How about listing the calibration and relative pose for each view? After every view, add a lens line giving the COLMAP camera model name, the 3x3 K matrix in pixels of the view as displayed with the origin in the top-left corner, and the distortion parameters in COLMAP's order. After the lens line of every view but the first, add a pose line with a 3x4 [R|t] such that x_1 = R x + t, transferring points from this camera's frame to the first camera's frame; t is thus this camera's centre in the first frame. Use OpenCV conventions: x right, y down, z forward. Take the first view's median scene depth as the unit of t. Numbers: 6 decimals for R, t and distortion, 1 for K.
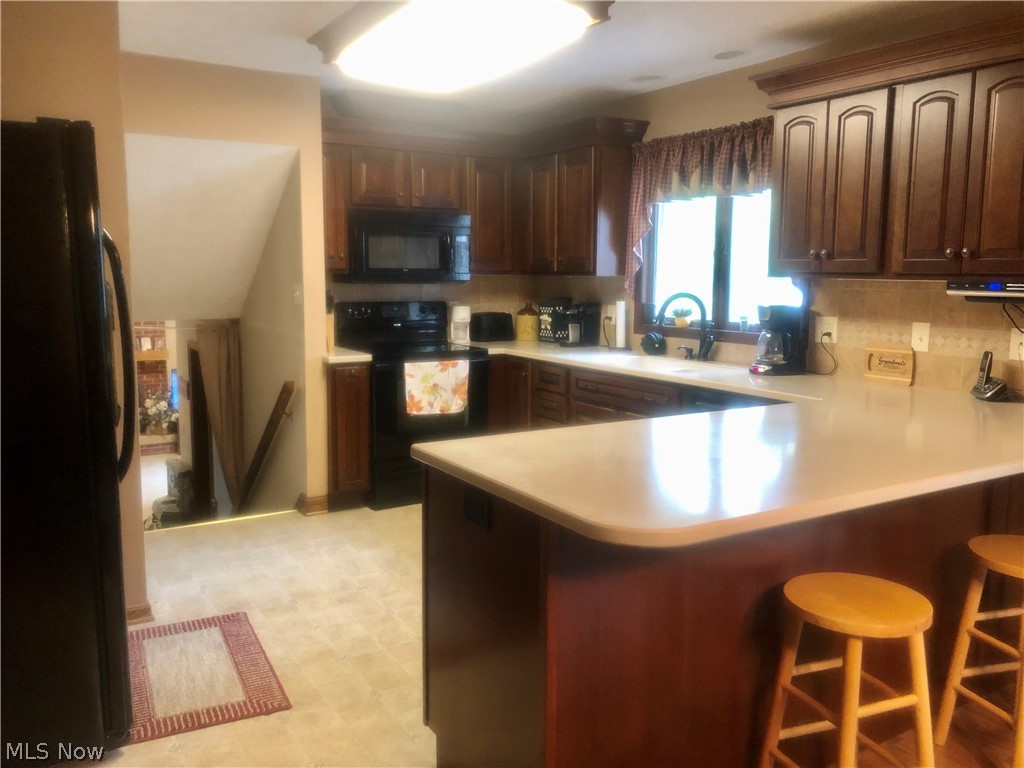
lens RADIAL K [[835.8, 0, 512.0], [0, 835.8, 384.0], [0, 0, 1]] dist [0.062088, -0.101282]
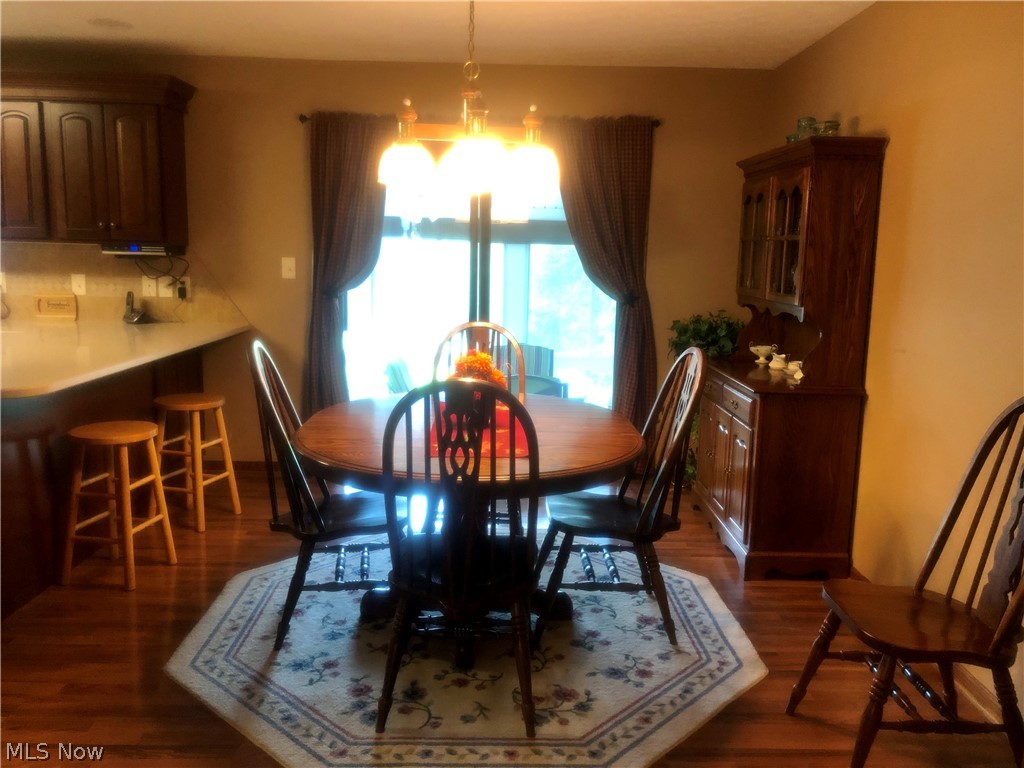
lens RADIAL K [[895.6, 0, 512.0], [0, 895.6, 384.0], [0, 0, 1]] dist [-0.007465, -0.000289]
pose [[0.522431, -0.117461, 0.844552, -0.450360], [0.088879, 0.992572, 0.083068, 0.053101], [-0.848037, 0.031666, 0.528991, -0.422442]]
